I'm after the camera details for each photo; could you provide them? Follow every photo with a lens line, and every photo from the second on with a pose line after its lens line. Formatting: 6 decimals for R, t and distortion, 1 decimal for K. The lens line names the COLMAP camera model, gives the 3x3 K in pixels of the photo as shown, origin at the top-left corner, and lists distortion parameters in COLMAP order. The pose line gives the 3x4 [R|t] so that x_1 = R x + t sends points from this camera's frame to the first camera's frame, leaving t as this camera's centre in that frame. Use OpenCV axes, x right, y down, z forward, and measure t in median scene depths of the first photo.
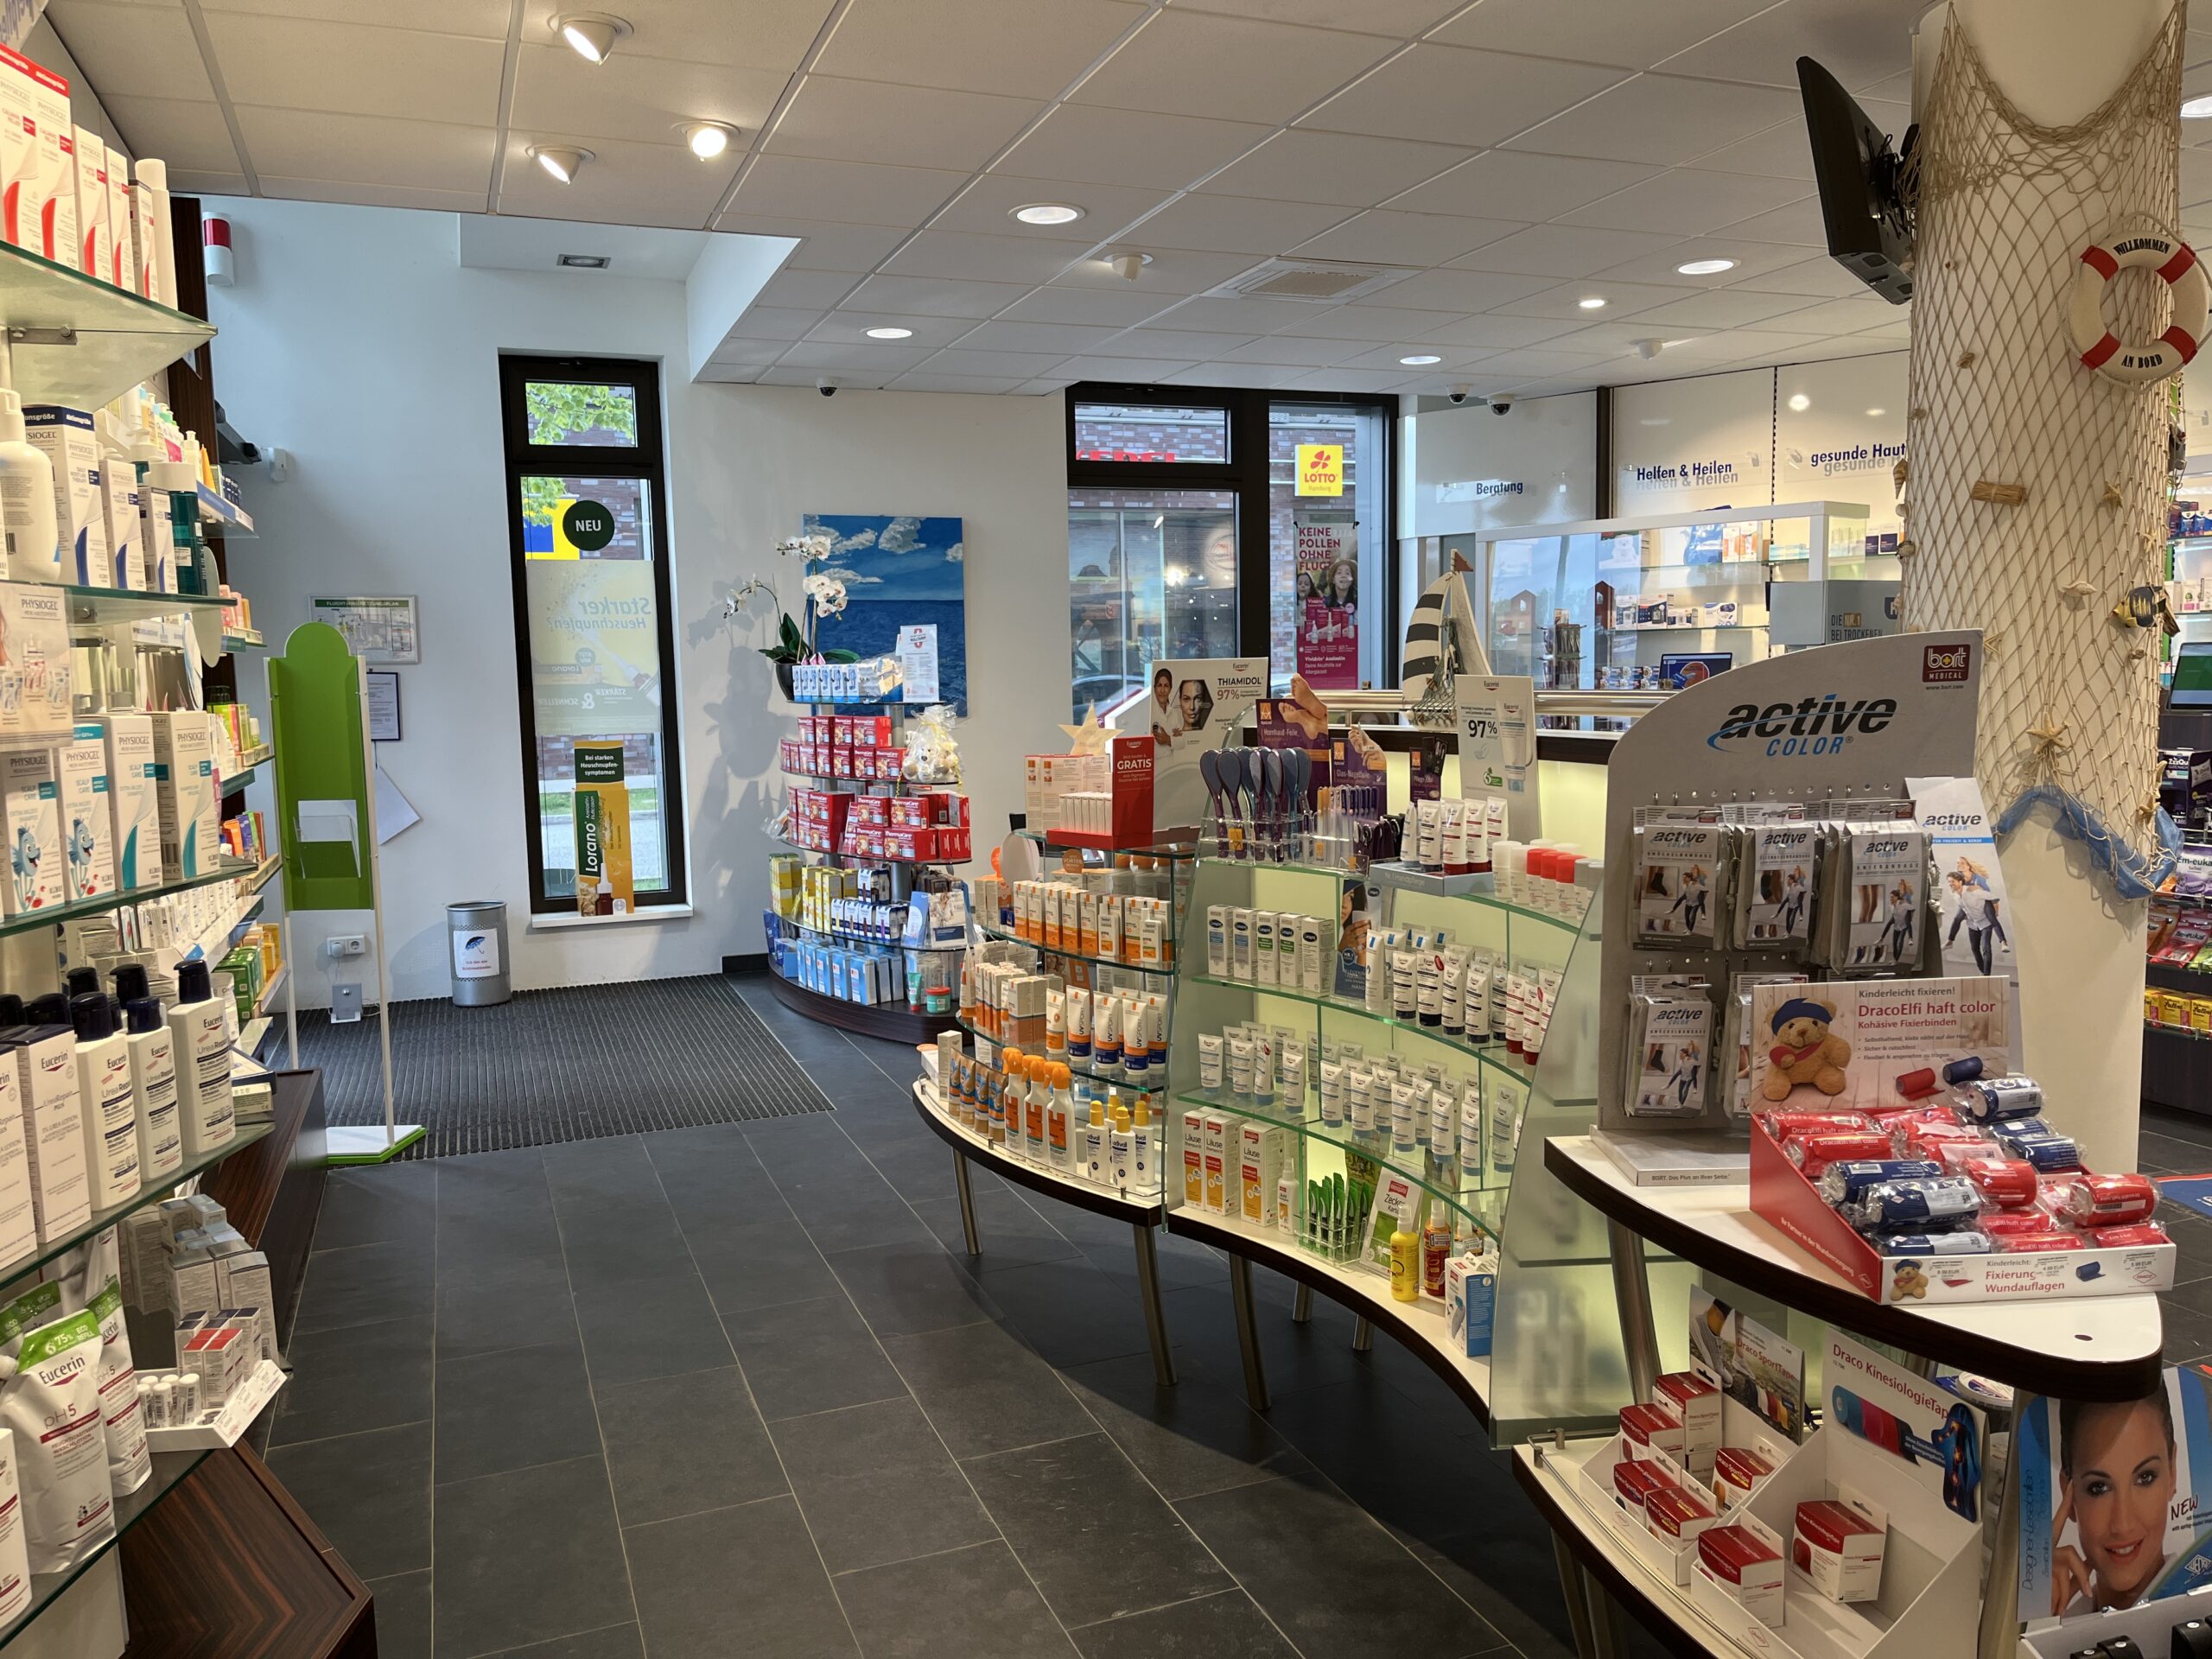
lens RADIAL K [[1669.9, 0, 1101.1], [0, 1669.9, 835.1], [0, 0, 1]] dist [0.081169, -0.115755]
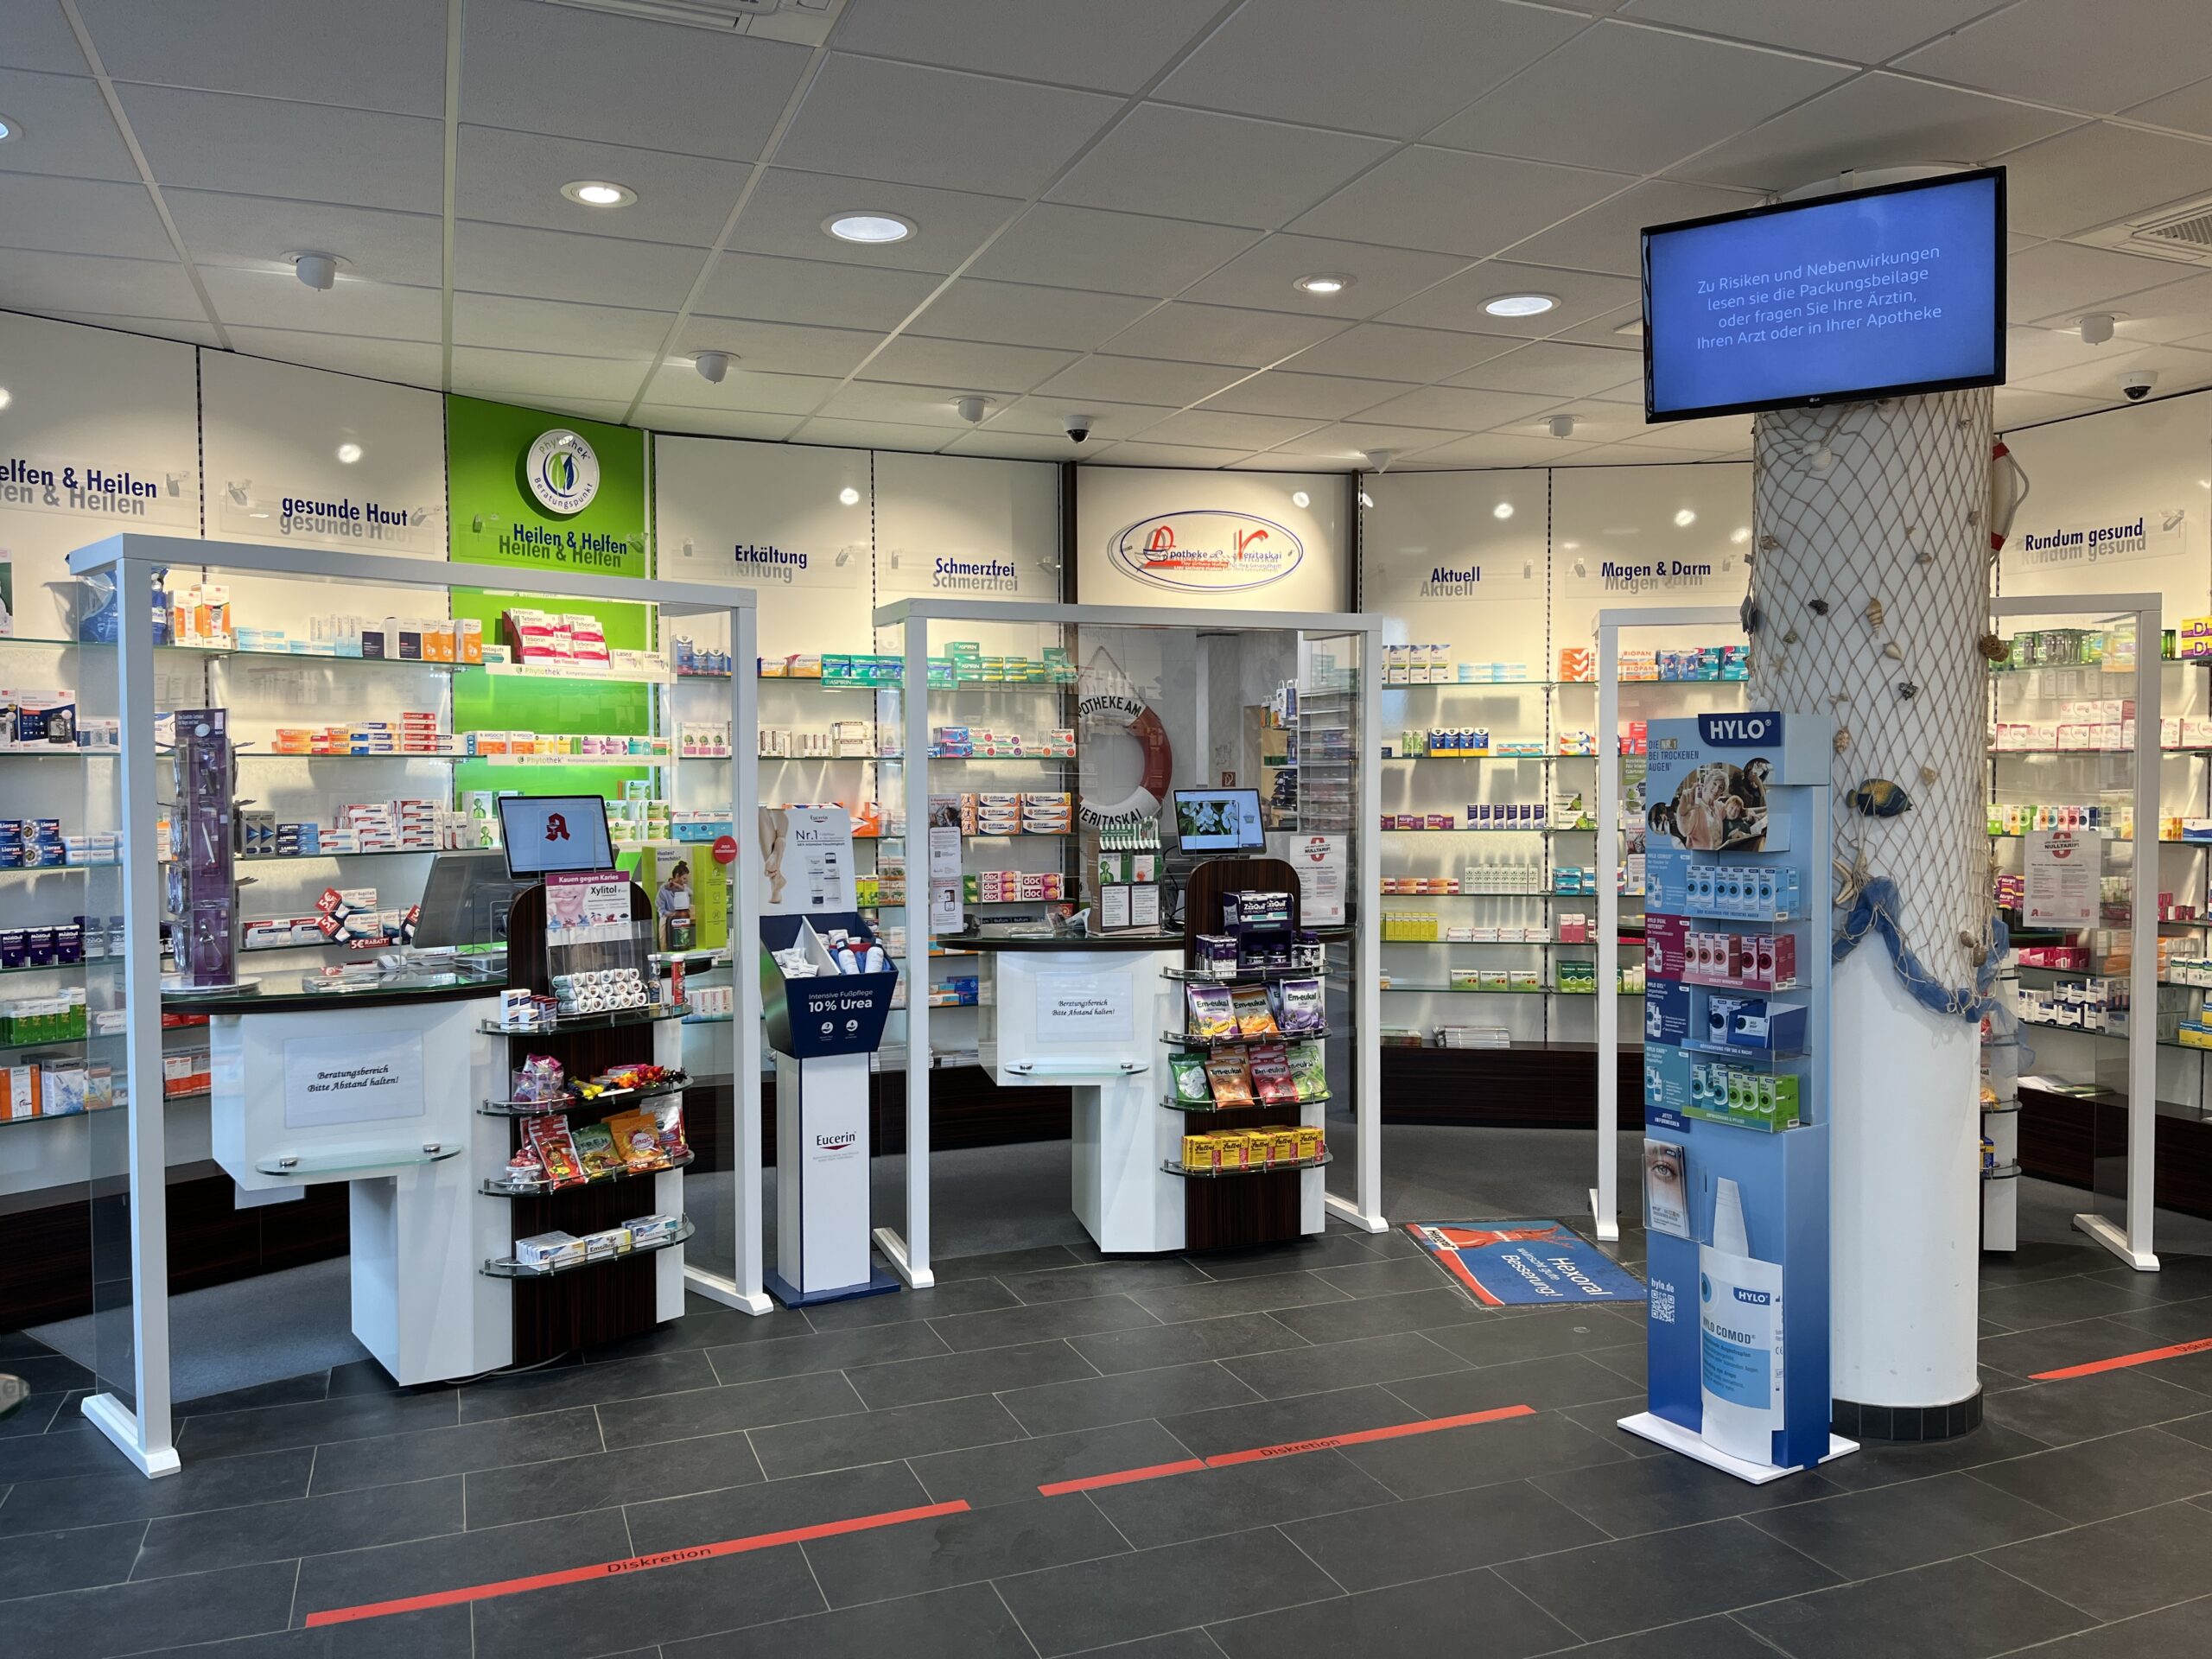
lens RADIAL K [[1669.9, 0, 1101.1], [0, 1669.9, 835.1], [0, 0, 1]] dist [0.081169, -0.115755]
pose [[-0.001185, -0.013735, 0.999905, -0.201795], [0.108031, 0.994052, 0.013782, -0.058611], [-0.994147, 0.108037, 0.000306, 0.587535]]
